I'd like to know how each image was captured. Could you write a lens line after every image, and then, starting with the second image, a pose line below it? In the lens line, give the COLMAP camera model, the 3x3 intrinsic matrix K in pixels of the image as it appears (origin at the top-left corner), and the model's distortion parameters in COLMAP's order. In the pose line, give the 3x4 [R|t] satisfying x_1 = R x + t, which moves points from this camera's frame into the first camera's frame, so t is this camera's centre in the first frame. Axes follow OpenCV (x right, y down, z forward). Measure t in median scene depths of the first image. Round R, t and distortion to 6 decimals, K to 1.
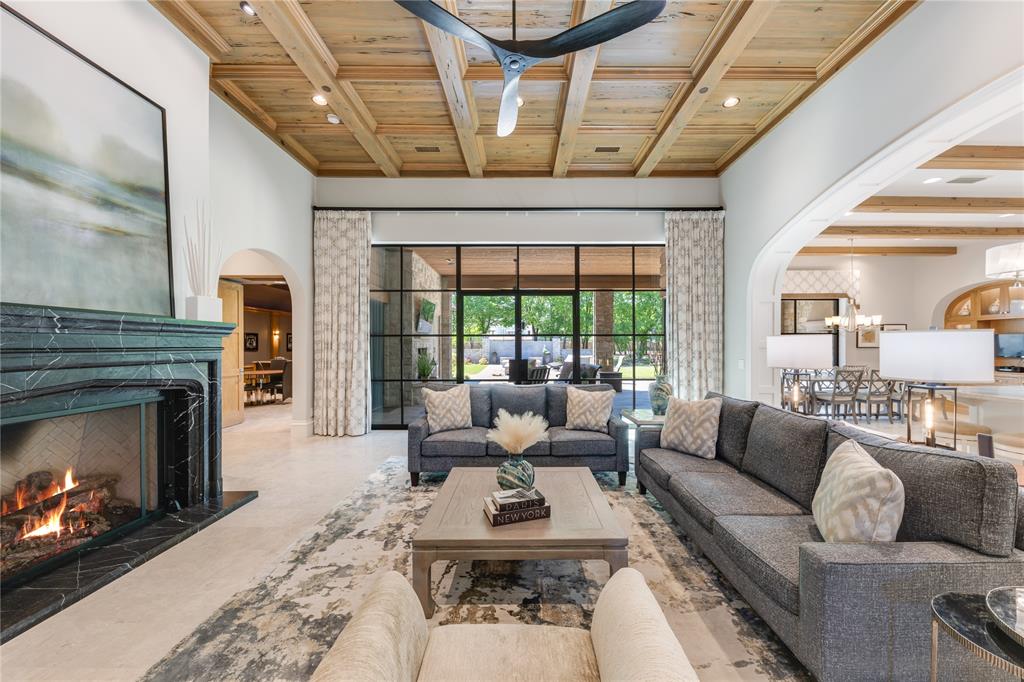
lens RADIAL K [[370.0, 0, 521.0], [0, 370.0, 343.5], [0, 0, 1]] dist [-0.000599, -0.000108]
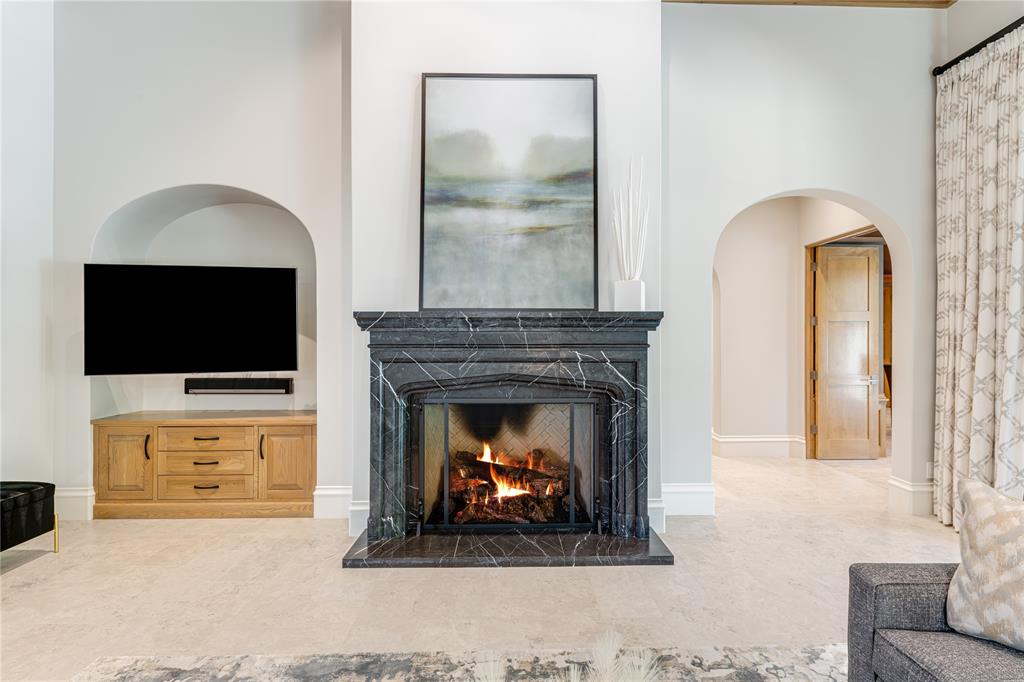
lens RADIAL K [[486.7, 0, 514.4], [0, 486.7, 337.7], [0, 0, 1]] dist [0.011332, -0.002083]
pose [[0.024351, 0.000270, -0.999703, 0.228806], [0.006167, 0.999981, 0.000420, -0.006137], [0.999684, -0.006175, 0.024348, 0.870473]]
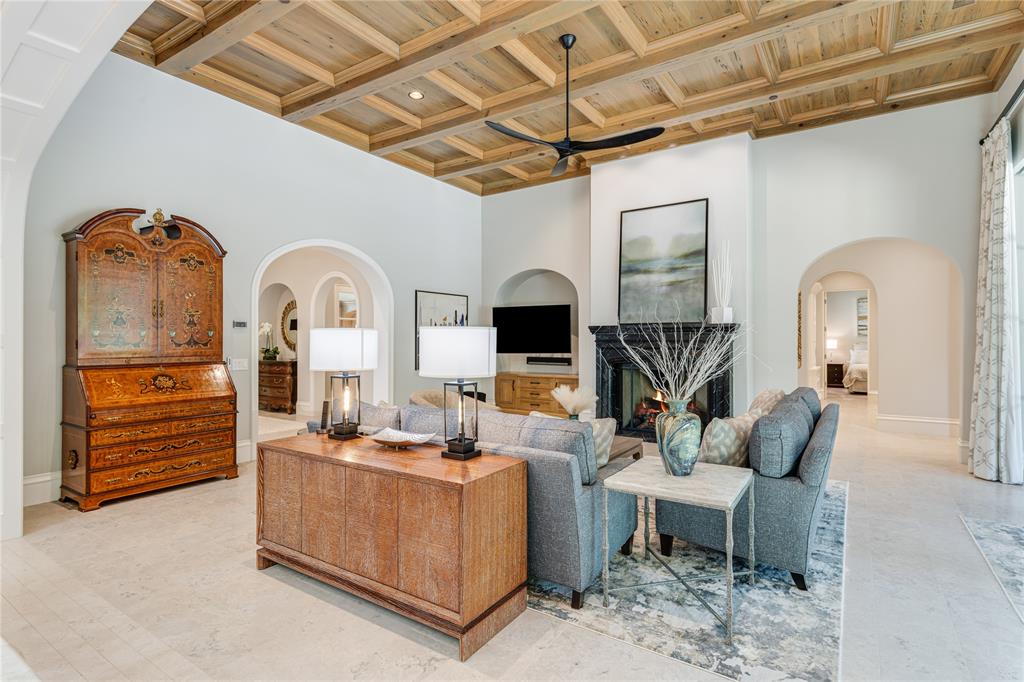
lens RADIAL K [[502.4, 0, 517.1], [0, 502.4, 338.3], [0, 0, 1]] dist [0.009049, -0.006055]
pose [[-0.549974, 0.001453, -0.835181, 1.599179], [0.007059, 0.999971, -0.002908, 0.002692], [0.835152, -0.007495, -0.549968, 1.723704]]
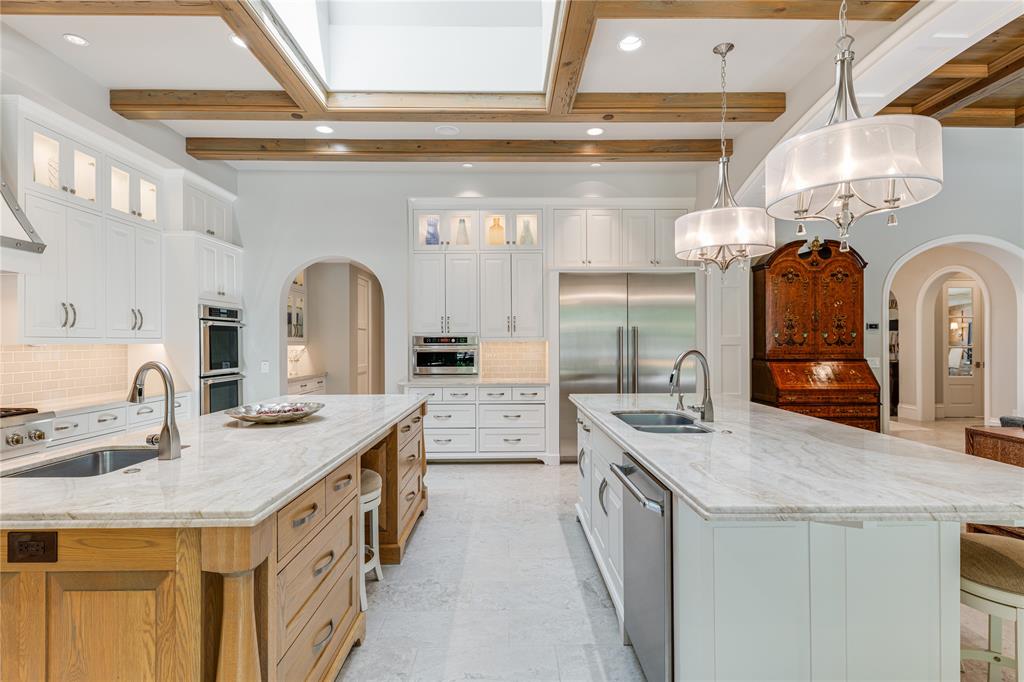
lens RADIAL K [[502.4, 0, 512.4], [0, 502.4, 340.0], [0, 0, 1]] dist [0.009049, -0.006055]
pose [[-0.999798, 0.005259, -0.019402, 2.210179], [0.005481, 0.999920, -0.011431, 0.010804], [0.019340, -0.011535, -0.999746, 1.909244]]
